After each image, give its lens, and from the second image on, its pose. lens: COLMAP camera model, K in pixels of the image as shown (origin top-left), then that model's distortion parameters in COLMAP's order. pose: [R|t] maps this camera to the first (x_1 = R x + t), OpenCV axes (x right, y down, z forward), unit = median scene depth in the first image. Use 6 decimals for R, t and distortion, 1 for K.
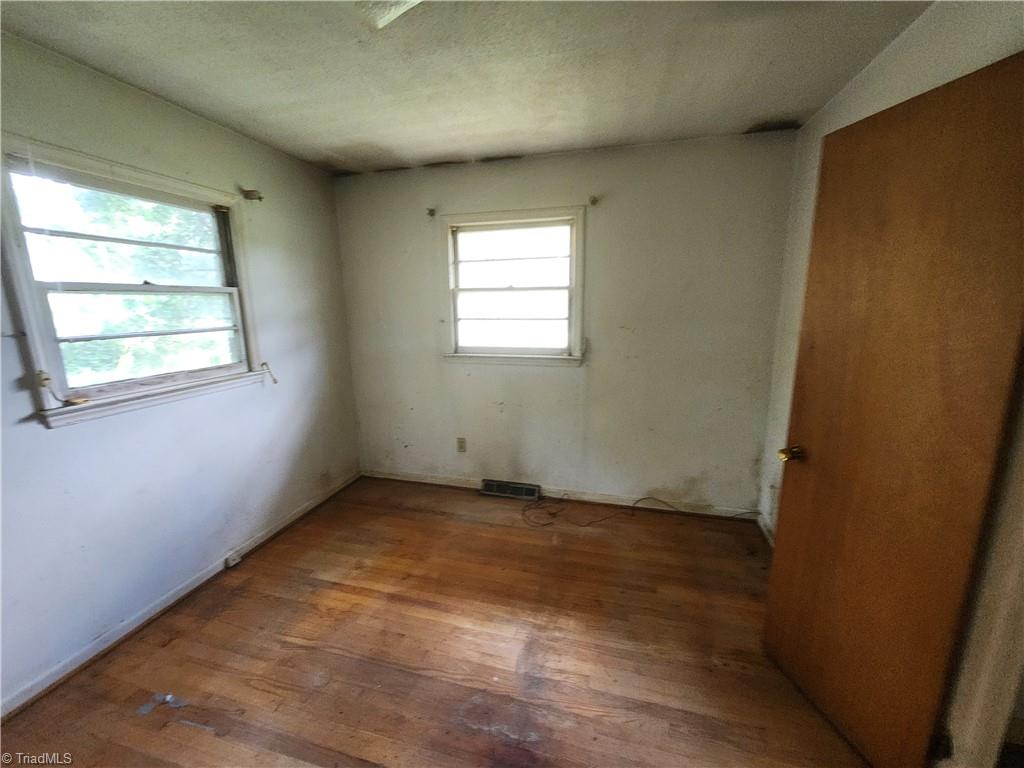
lens RADIAL K [[410.8, 0, 501.0], [0, 410.8, 385.2], [0, 0, 1]] dist [-0.000487, 0.000538]
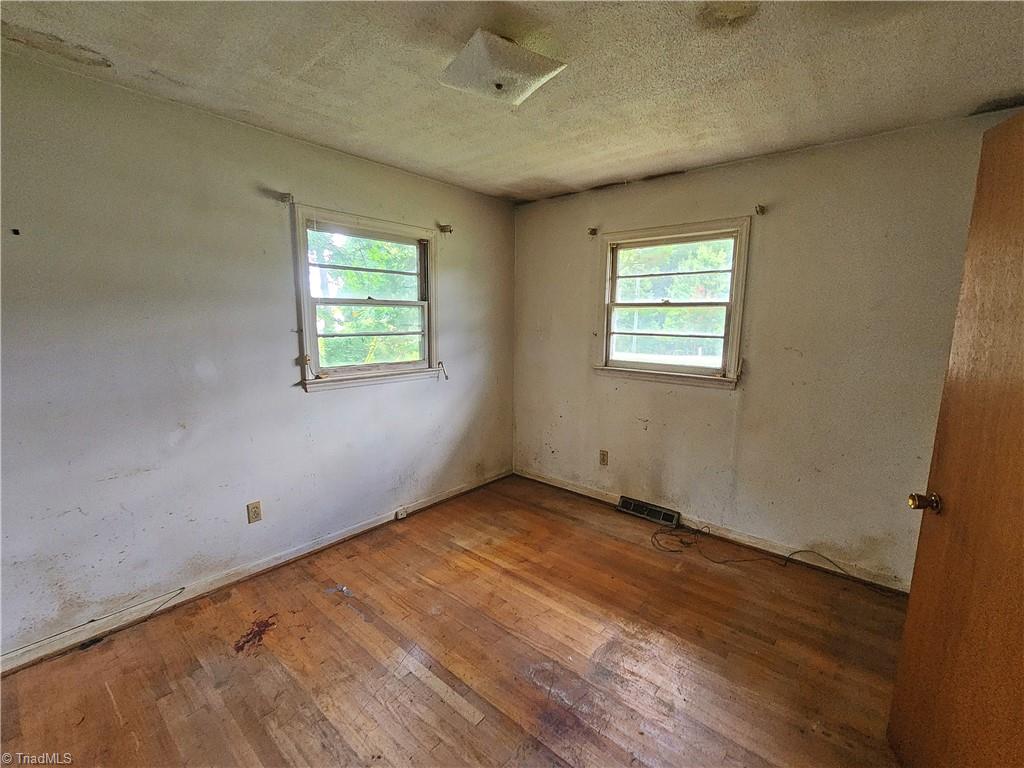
lens RADIAL K [[441.3, 0, 505.9], [0, 441.3, 385.8], [0, 0, 1]] dist [-0.005393, 0.000314]
pose [[0.901407, 0.086380, -0.424269, 0.171783], [-0.104939, 0.994267, -0.020524, 0.023574], [0.420063, 0.063022, 0.905304, -0.114639]]
